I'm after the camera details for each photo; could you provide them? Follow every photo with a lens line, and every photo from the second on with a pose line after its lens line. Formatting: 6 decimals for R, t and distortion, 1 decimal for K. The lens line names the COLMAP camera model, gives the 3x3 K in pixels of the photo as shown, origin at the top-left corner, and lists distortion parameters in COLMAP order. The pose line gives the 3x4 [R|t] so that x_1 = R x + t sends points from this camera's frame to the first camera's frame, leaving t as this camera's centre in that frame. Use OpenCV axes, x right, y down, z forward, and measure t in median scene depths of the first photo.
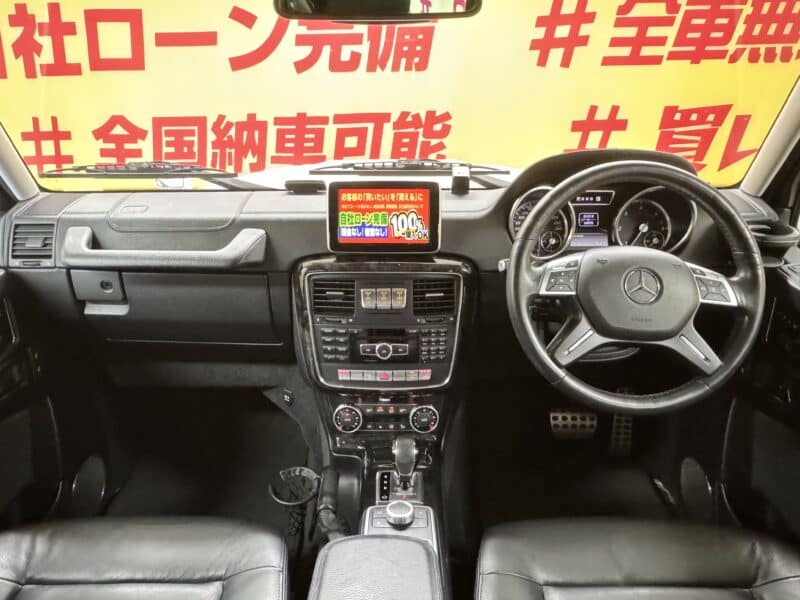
lens RADIAL K [[562.6, 0, 392.9], [0, 562.6, 299.4], [0, 0, 1]] dist [0.007658, -0.011488]
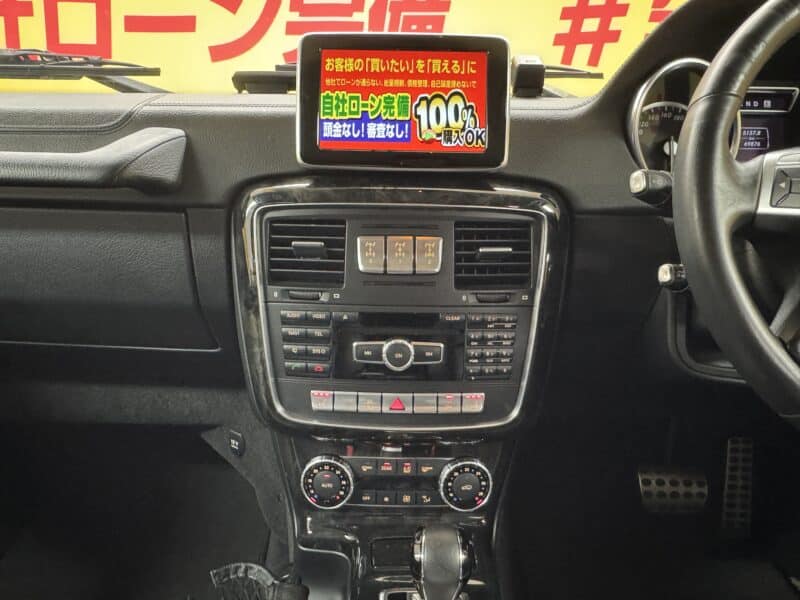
lens RADIAL K [[562.6, 0, 393.0], [0, 562.6, 298.0], [0, 0, 1]] dist [0.007658, -0.011488]
pose [[0.999748, 0.018648, 0.012468, -0.026315], [-0.017488, 0.996017, -0.087428, 0.079447], [-0.014049, 0.087188, 0.996093, 0.438766]]
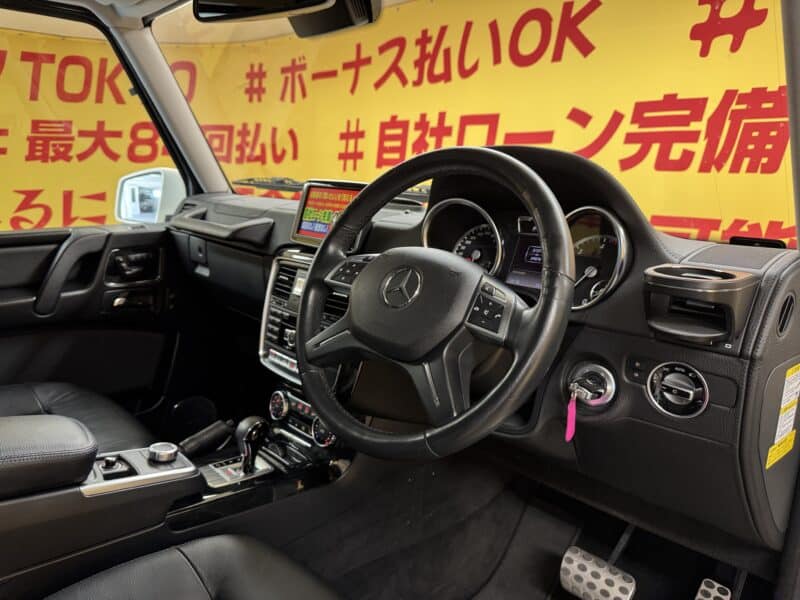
lens RADIAL K [[587.0, 0, 394.7], [0, 587.0, 304.3], [0, 0, 1]] dist [0.016498, -0.035803]
pose [[0.699282, 0.186001, -0.690223, 0.789410], [-0.334641, 0.938399, -0.086153, 0.060275], [0.631680, 0.291223, 0.718450, 0.304577]]
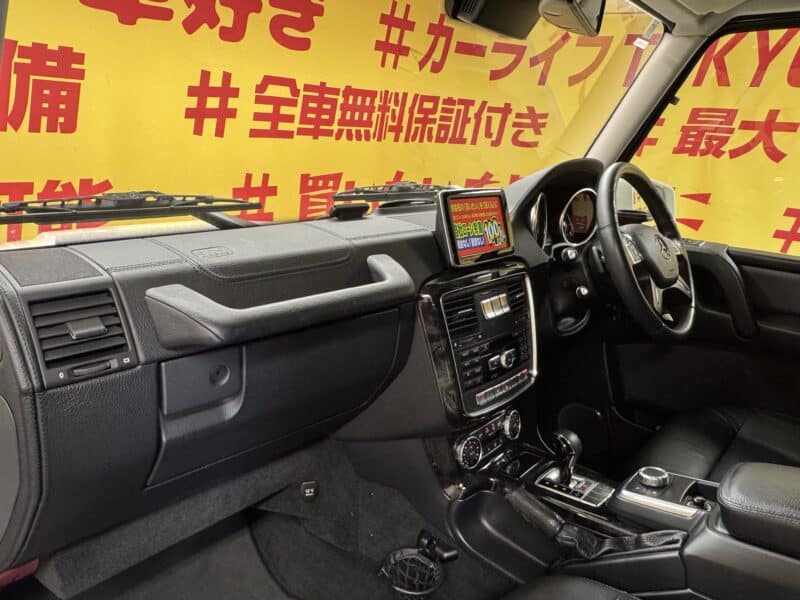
lens RADIAL K [[562.6, 0, 386.8], [0, 562.6, 303.5], [0, 0, 1]] dist [0.007658, -0.011488]
pose [[0.659090, -0.169079, 0.732811, -0.795897], [0.275607, 0.960914, -0.026172, -0.031335], [-0.699744, 0.219217, 0.679928, 0.431721]]
